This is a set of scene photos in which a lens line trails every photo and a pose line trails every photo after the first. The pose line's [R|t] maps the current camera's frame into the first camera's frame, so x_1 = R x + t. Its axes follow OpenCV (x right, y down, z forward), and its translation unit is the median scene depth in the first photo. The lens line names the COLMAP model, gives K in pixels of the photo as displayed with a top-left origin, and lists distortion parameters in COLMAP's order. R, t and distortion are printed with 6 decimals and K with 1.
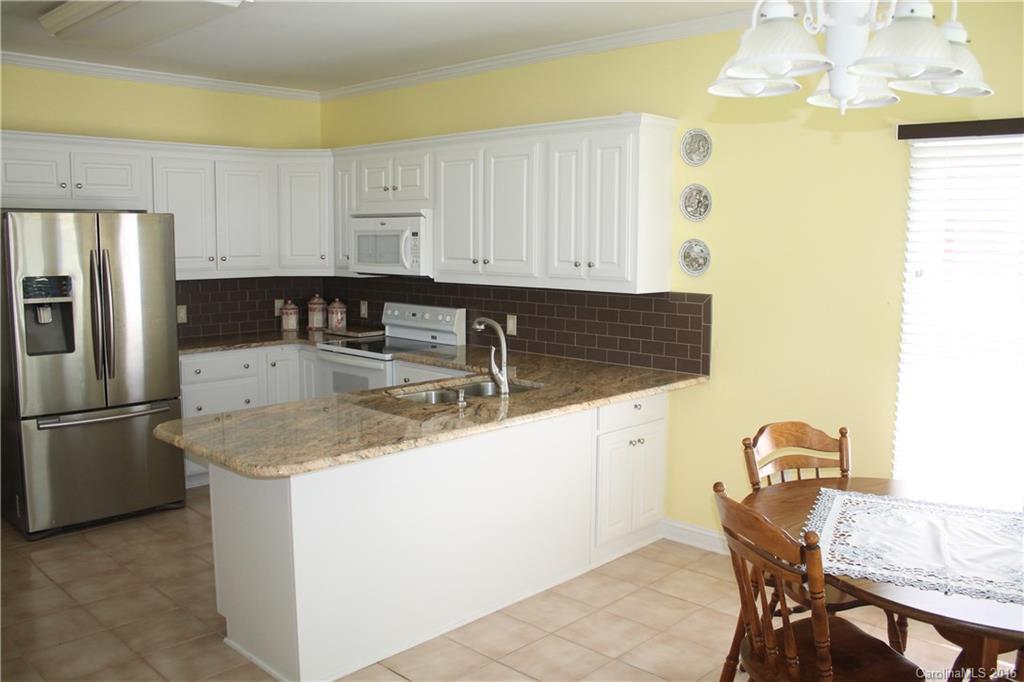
lens RADIAL K [[867.3, 0, 512.0], [0, 867.3, 341.0], [0, 0, 1]] dist [-0.171959, 0.169559]
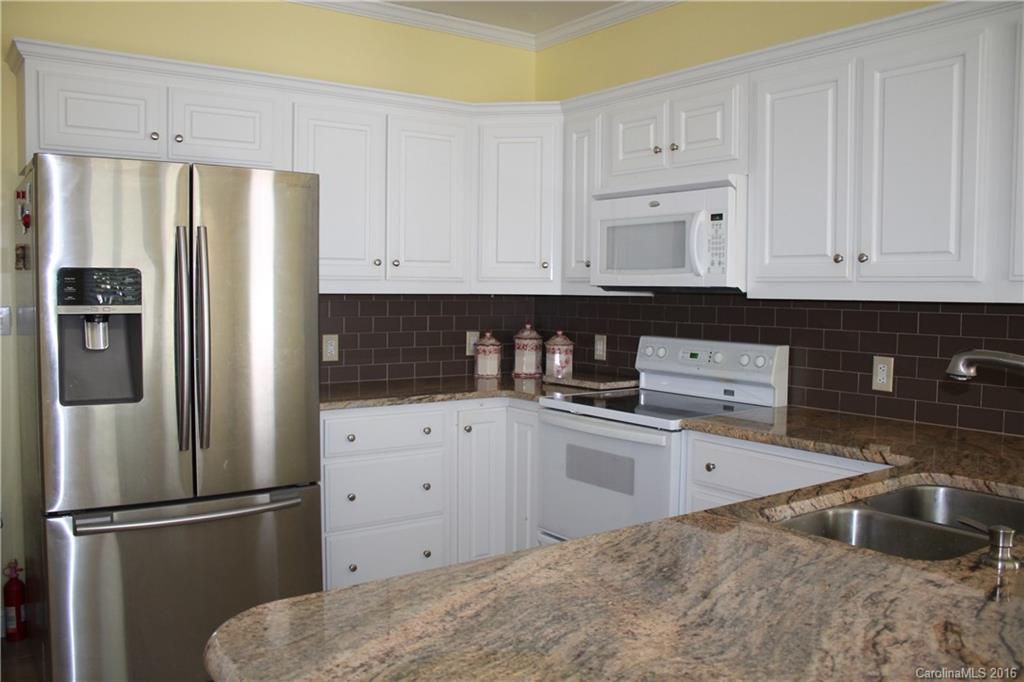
lens RADIAL K [[867.3, 0, 512.0], [0, 867.3, 341.0], [0, 0, 1]] dist [-0.171959, 0.169559]
pose [[0.984027, 0.014569, -0.177423, -0.134068], [-0.025778, 0.997803, -0.061036, 0.000547], [0.176144, 0.064635, 0.982240, 0.372651]]
